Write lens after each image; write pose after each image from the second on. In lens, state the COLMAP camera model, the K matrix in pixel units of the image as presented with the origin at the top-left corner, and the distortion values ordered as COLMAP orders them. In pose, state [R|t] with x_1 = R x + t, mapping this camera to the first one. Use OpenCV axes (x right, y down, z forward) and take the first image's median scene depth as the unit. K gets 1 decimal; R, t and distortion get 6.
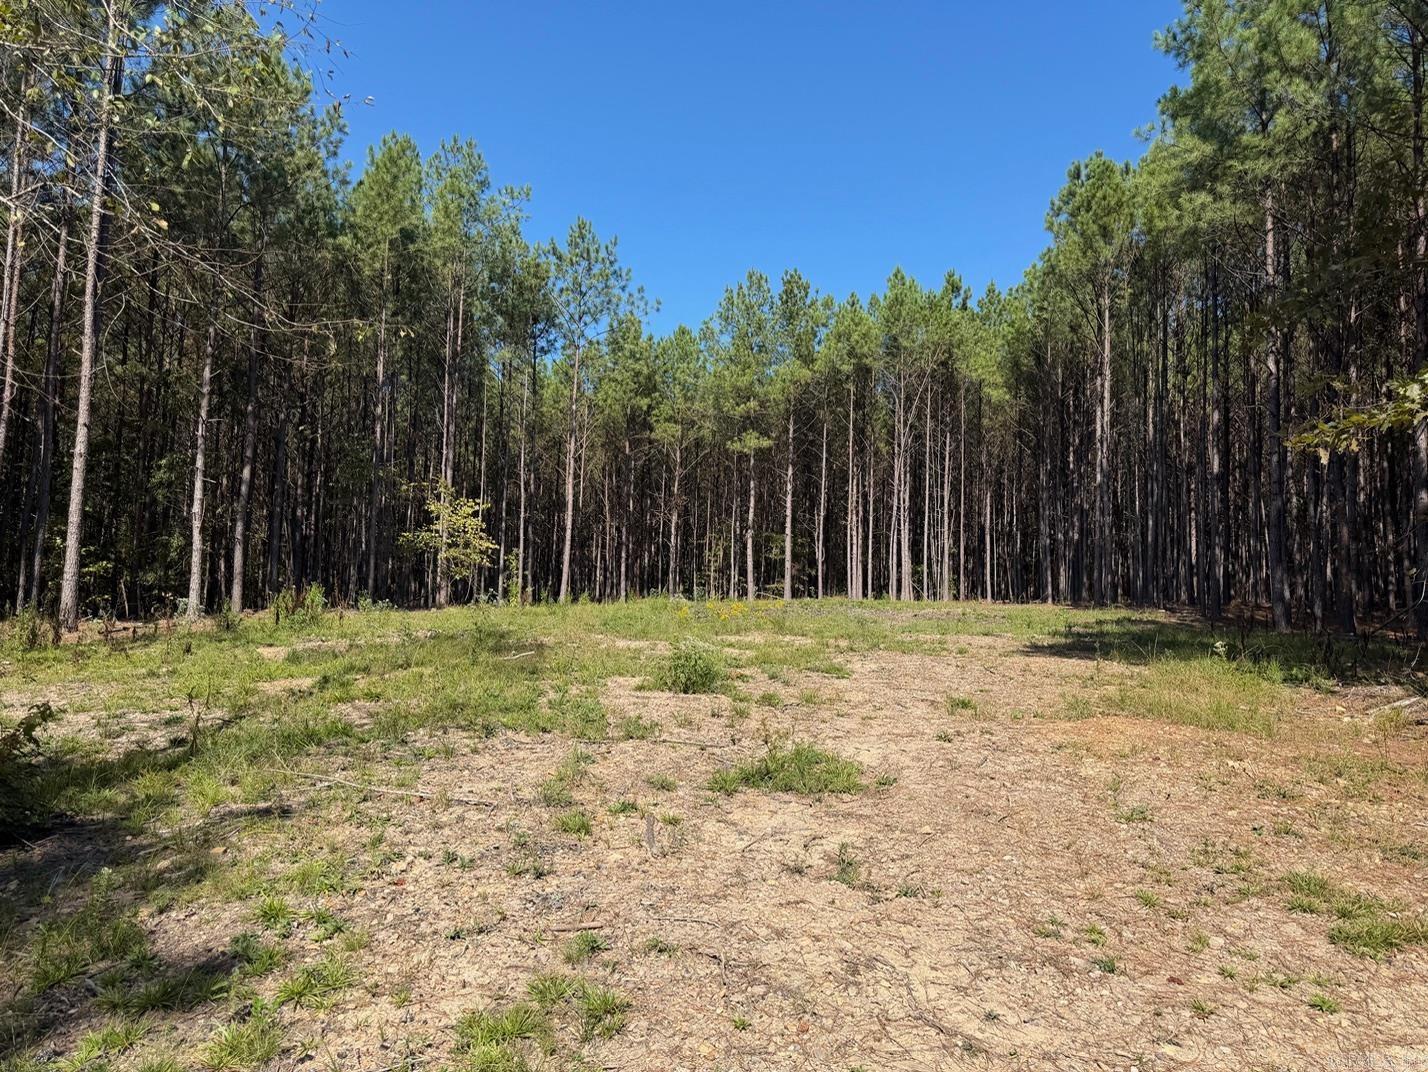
lens RADIAL K [[996.6, 0, 715.1], [0, 996.6, 540.3], [0, 0, 1]] dist [0.056700, 0.000433]
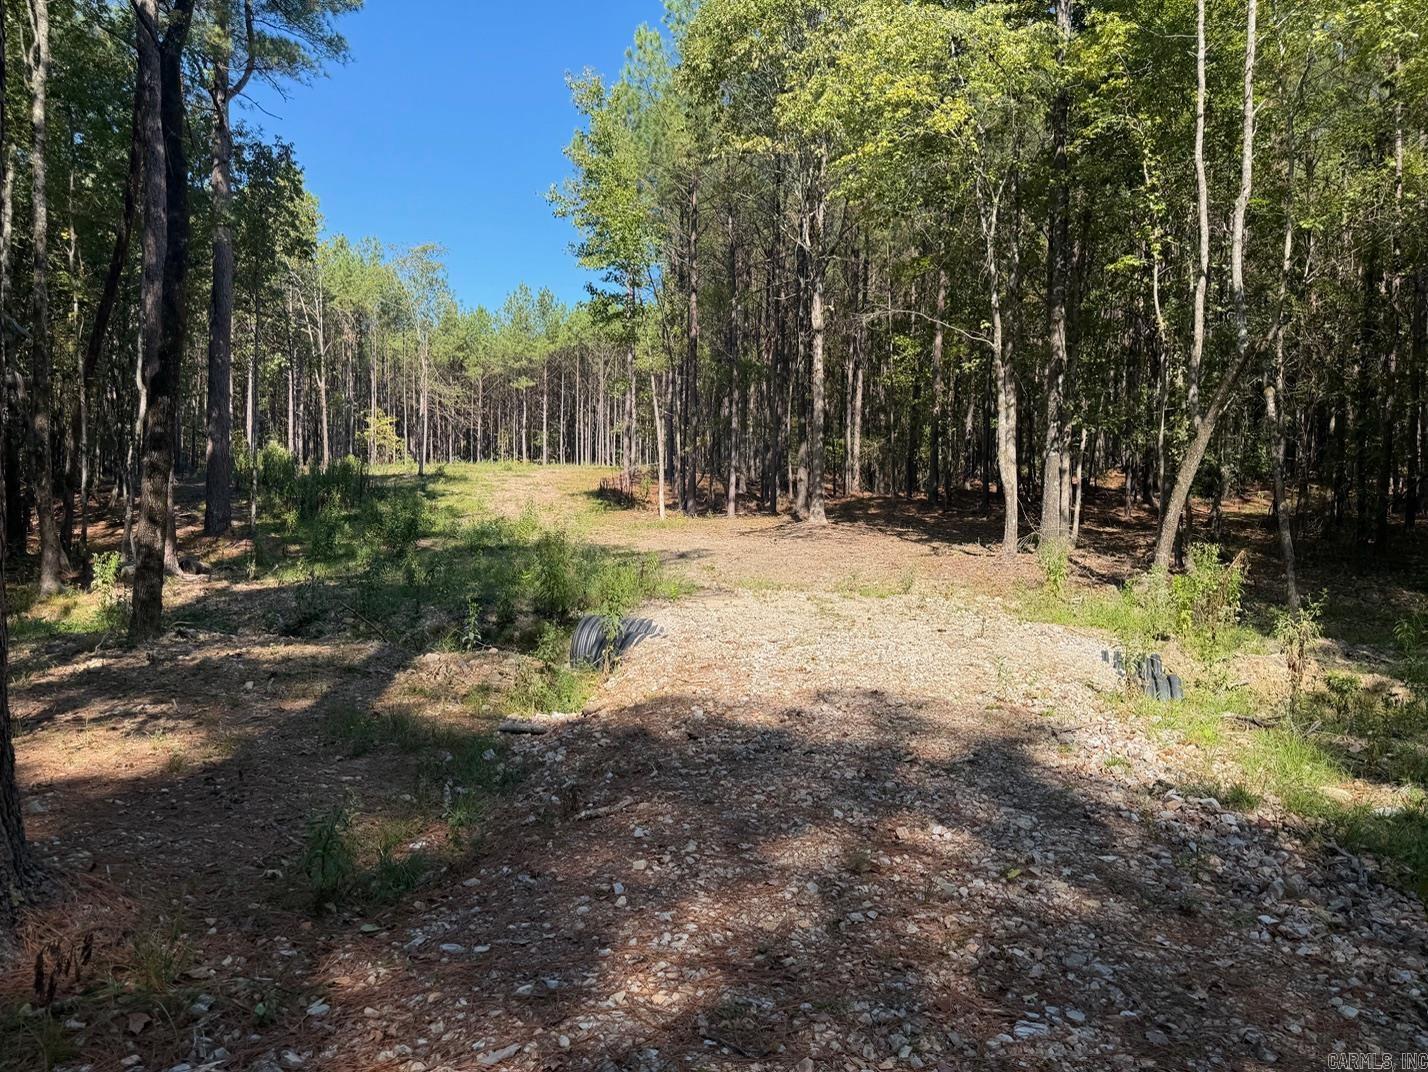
lens RADIAL K [[996.6, 0, 720.2], [0, 996.6, 536.2], [0, 0, 1]] dist [0.056700, 0.000433]
pose [[0.974282, -0.021696, 0.224287, -0.031368], [-0.003414, 0.993818, 0.110965, -0.020349], [-0.225308, -0.108877, 0.968185, -0.919573]]
